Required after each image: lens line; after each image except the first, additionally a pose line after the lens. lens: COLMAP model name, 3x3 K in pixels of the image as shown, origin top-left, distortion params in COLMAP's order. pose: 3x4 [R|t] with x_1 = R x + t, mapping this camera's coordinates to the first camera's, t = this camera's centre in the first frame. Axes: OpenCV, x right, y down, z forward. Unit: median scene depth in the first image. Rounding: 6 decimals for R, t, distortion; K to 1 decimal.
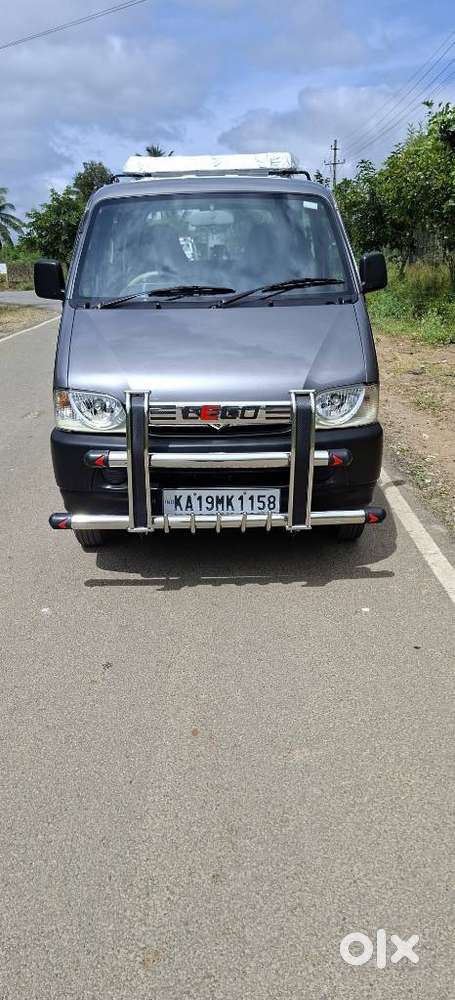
lens RADIAL K [[728.8, 0, 227.9], [0, 728.8, 517.9], [0, 0, 1]] dist [0.048746, -0.000014]
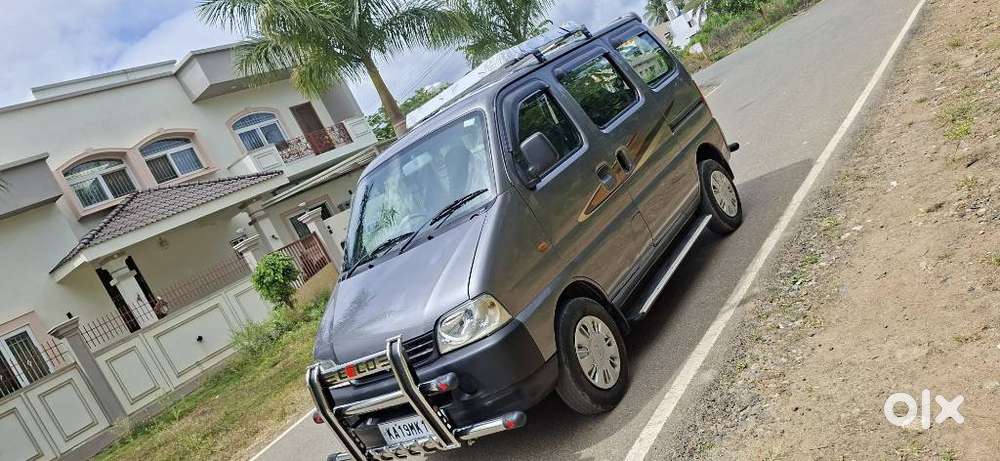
lens RADIAL K [[767.4, 0, 502.5], [0, 767.4, 223.4], [0, 0, 1]] dist [0.108459, -0.158635]
pose [[0.715292, -0.303039, -0.629702, 0.907325], [0.259135, 0.951864, -0.163719, -0.087375], [0.649004, -0.046071, 0.759389, 0.163871]]
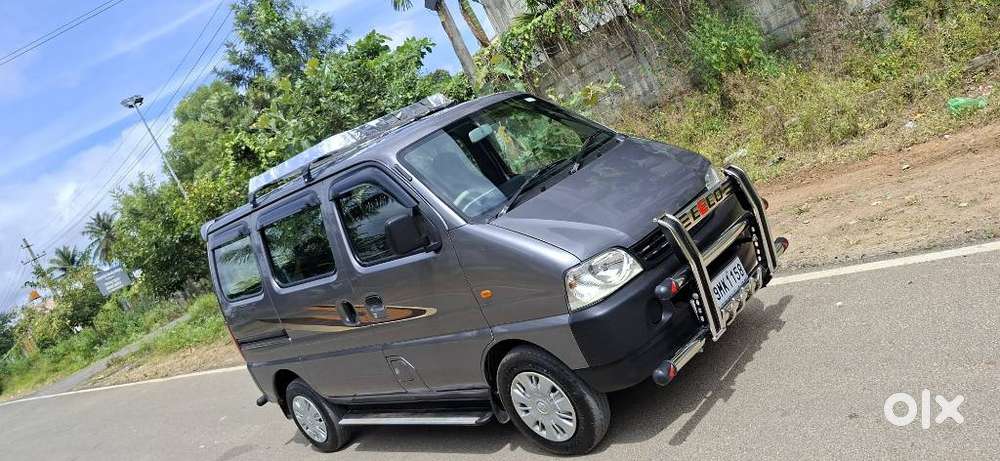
lens RADIAL K [[767.4, 0, 502.5], [0, 767.4, 223.4], [0, 0, 1]] dist [0.108459, -0.158635]
pose [[0.634921, -0.380907, 0.672150, -0.910165], [0.616772, 0.773845, -0.144073, -0.124862], [-0.465261, 0.506038, 0.726263, 0.239849]]
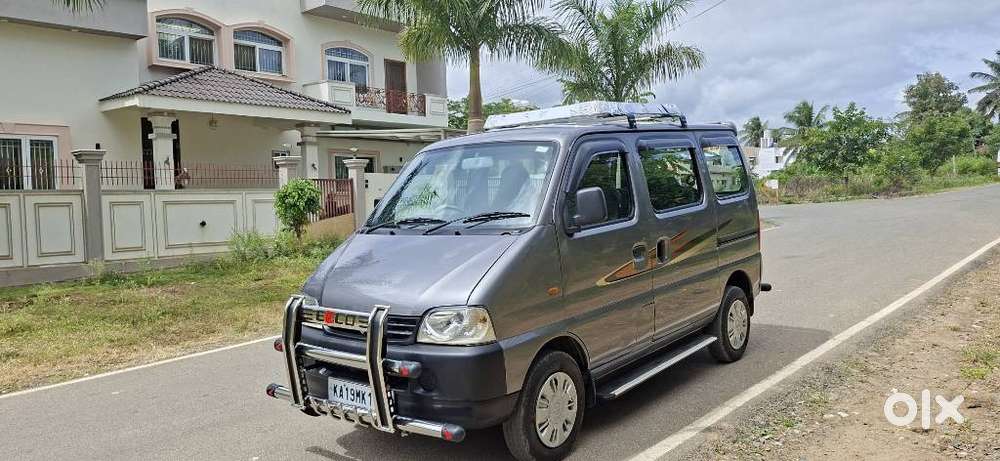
lens RADIAL K [[767.0, 0, 520.4], [0, 767.0, 228.2], [0, 0, 1]] dist [0.108607, -0.151610]
pose [[0.774769, 0.023216, -0.631818, 0.908432], [-0.189301, 0.961999, -0.196782, -0.079610], [0.603240, 0.272064, 0.749722, 0.147181]]
